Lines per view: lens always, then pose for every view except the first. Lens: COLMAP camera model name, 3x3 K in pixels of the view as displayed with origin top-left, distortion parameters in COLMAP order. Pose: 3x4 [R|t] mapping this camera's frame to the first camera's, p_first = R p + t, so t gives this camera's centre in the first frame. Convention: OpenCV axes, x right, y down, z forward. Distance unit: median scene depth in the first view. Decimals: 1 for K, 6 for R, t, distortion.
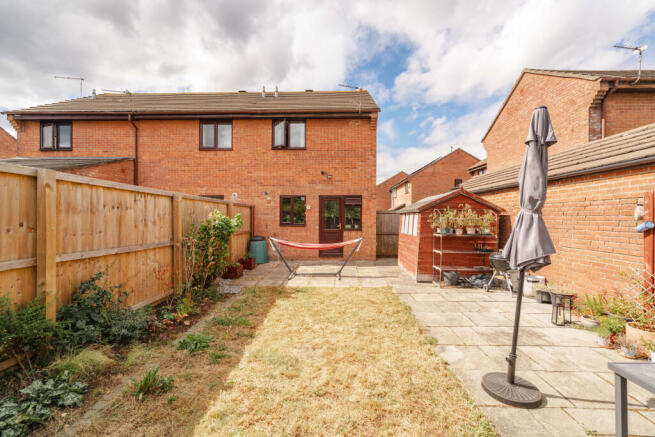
lens RADIAL K [[300.1, 0, 328.5], [0, 300.1, 217.9], [0, 0, 1]] dist [-0.000858, 0.002705]
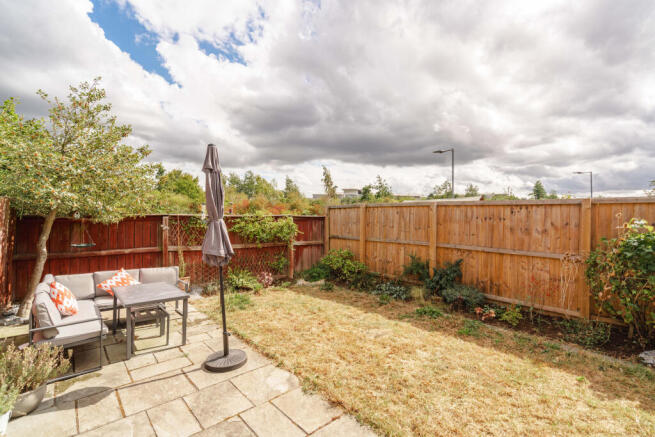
lens RADIAL K [[300.1, 0, 328.6], [0, 300.1, 219.8], [0, 0, 1]] dist [-0.000858, 0.002705]
pose [[-0.723593, -0.009562, -0.690160, 0.804305], [-0.012349, 0.999923, -0.000907, -0.019606], [0.690116, 0.007866, -0.723656, 1.515808]]
